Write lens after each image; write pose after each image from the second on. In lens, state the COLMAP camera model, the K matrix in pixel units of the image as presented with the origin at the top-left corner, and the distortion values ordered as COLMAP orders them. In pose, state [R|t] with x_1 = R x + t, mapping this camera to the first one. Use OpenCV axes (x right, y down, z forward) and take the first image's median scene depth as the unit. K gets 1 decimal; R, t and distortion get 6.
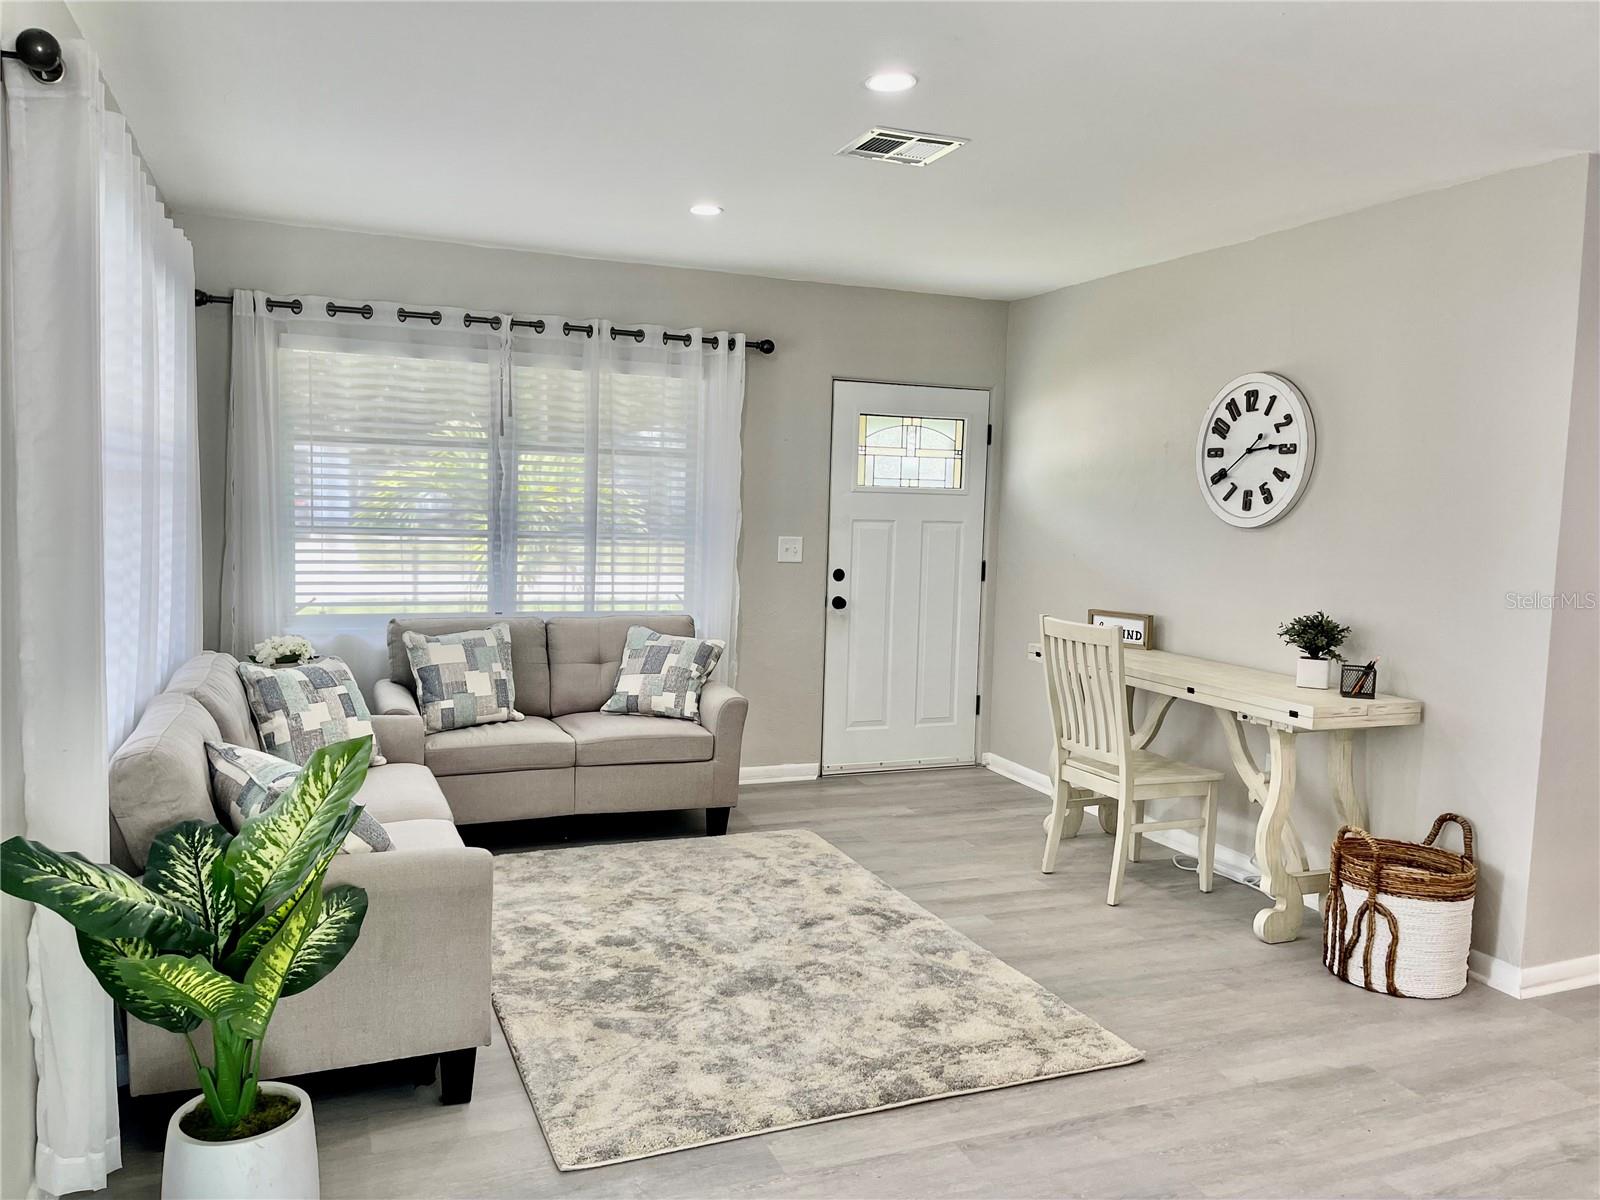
lens RADIAL K [[1209.4, 0, 794.5], [0, 1209.4, 597.3], [0, 0, 1]] dist [0.069391, -0.087671]
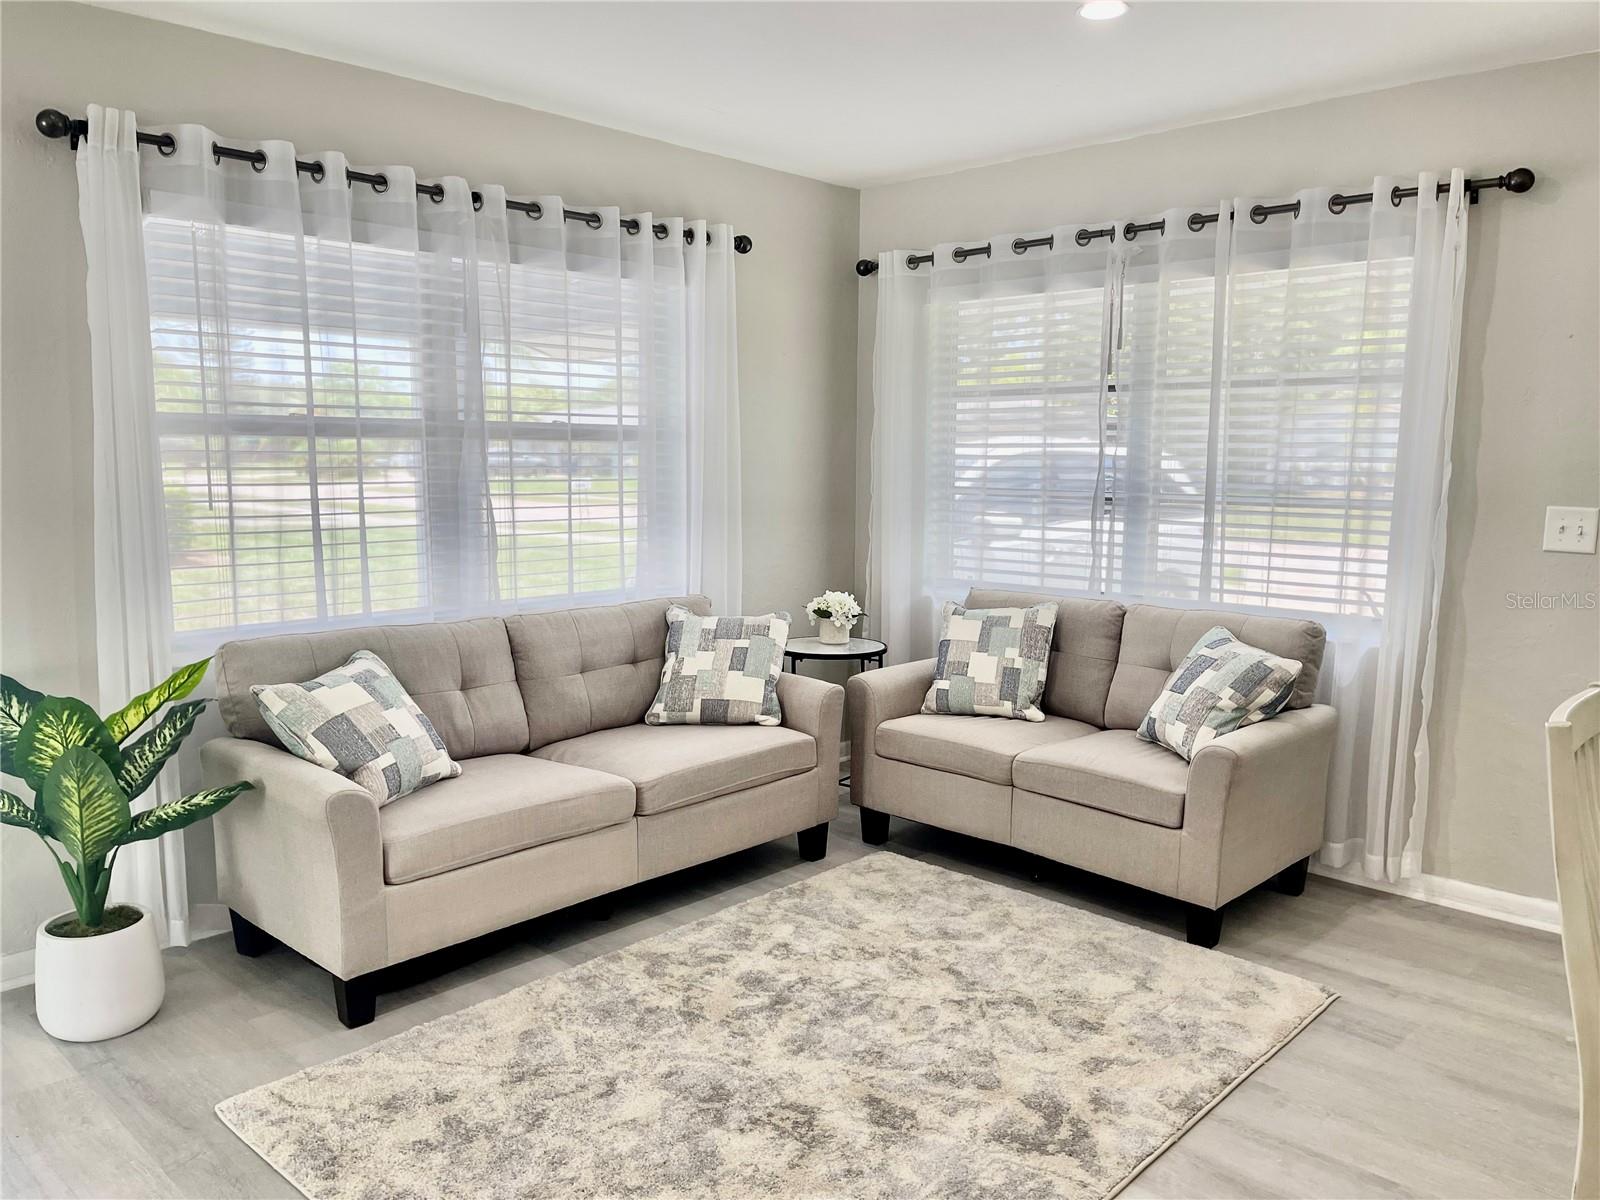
lens RADIAL K [[1209.4, 0, 796.1], [0, 1209.4, 603.5], [0, 0, 1]] dist [0.069391, -0.087671]
pose [[0.411126, 0.091607, -0.906964, 0.496165], [-0.071818, 0.995100, 0.067954, -0.024778], [0.908745, 0.037199, 0.415690, 0.566982]]
